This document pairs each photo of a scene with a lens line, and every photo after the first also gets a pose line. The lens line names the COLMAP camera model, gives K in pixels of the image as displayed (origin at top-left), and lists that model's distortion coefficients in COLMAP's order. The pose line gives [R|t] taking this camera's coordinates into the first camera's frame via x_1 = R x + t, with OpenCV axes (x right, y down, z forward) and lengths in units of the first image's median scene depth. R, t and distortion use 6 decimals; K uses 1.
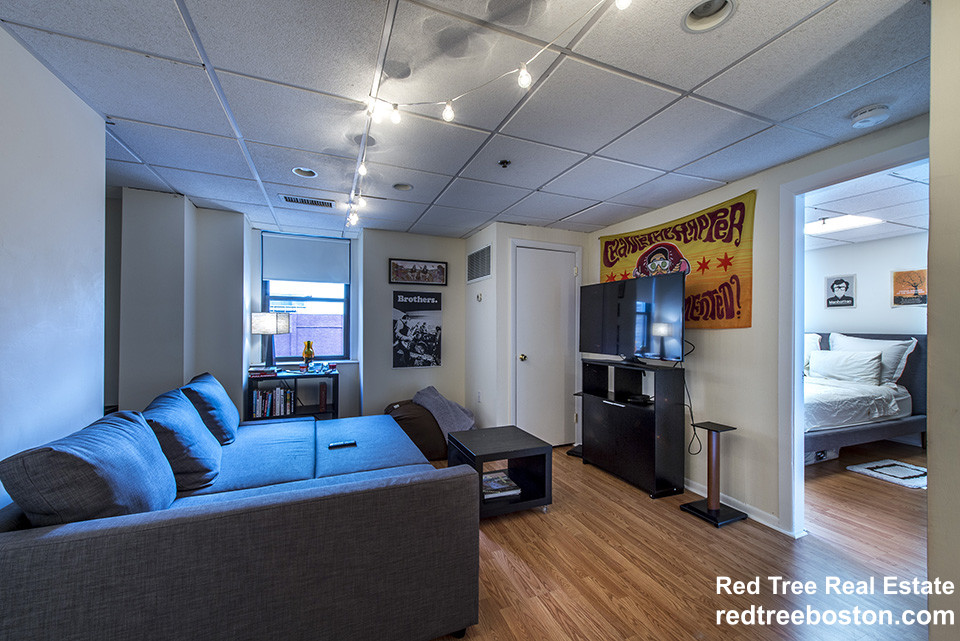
lens RADIAL K [[390.4, 0, 482.8], [0, 390.4, 331.0], [0, 0, 1]] dist [0.002854, 0.000201]
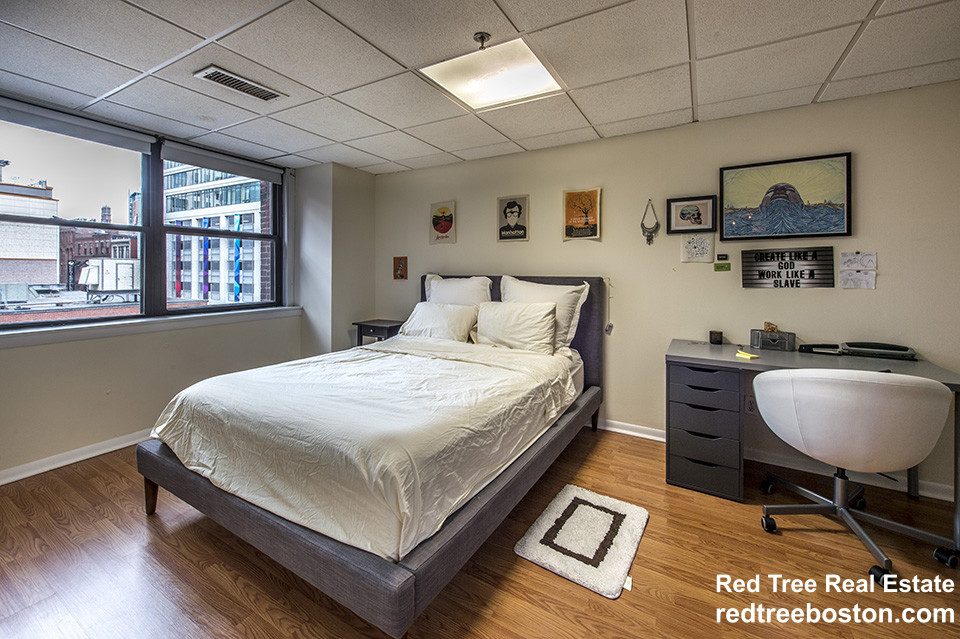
lens RADIAL K [[384.7, 0, 485.5], [0, 384.7, 317.0], [0, 0, 1]] dist [-0.002281, -0.000201]
pose [[0.794076, -0.069884, 0.603788, 0.508840], [0.006746, 0.994320, 0.106214, 0.005170], [-0.607781, -0.080269, 0.790037, 0.536601]]
